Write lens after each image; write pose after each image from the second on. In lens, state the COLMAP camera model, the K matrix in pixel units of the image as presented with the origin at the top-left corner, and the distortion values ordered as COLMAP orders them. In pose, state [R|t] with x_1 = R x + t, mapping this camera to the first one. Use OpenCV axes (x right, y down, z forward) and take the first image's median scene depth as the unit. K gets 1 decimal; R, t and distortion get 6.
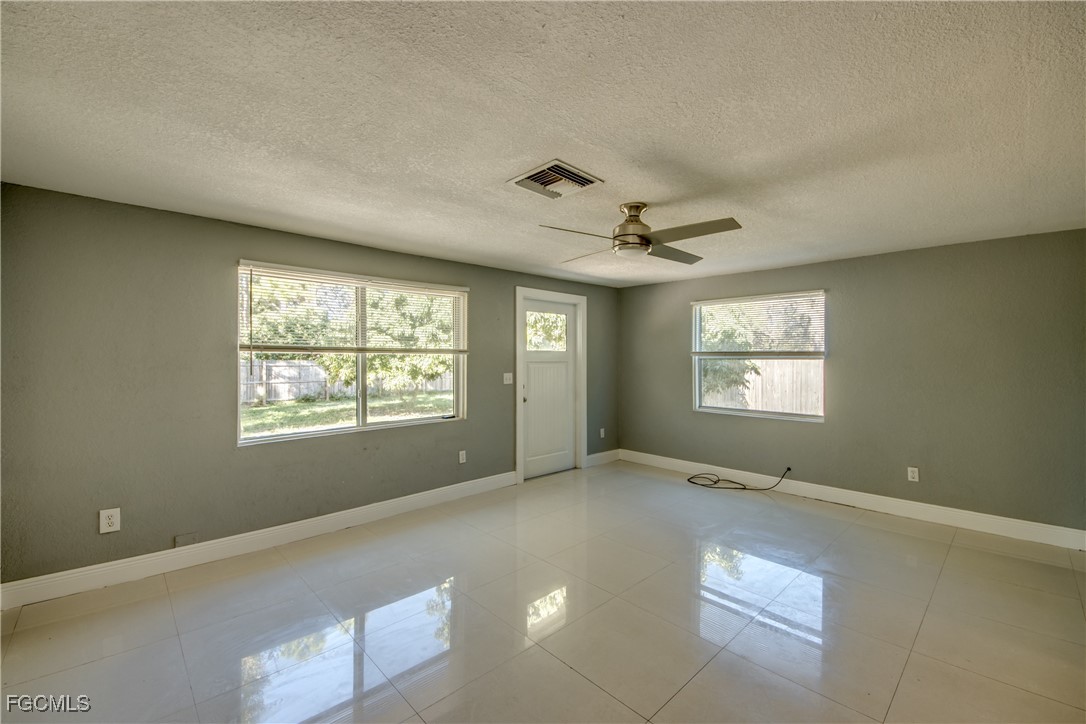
lens RADIAL K [[427.1, 0, 554.8], [0, 427.1, 360.3], [0, 0, 1]] dist [-0.007865, -0.001893]
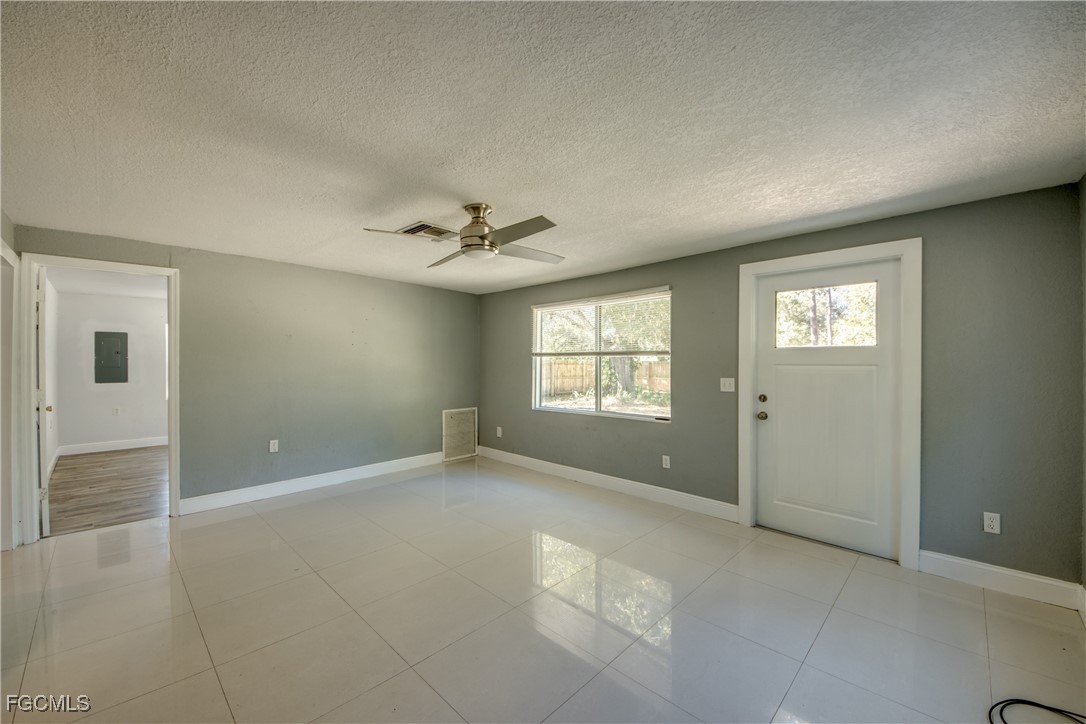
lens RADIAL K [[427.1, 0, 551.5], [0, 427.1, 363.2], [0, 0, 1]] dist [-0.007865, -0.001893]
pose [[0.033866, 0.004807, -0.999415, 0.873025], [0.001622, 0.999987, 0.004865, -0.002372], [0.999425, -0.001786, 0.033858, 0.837468]]
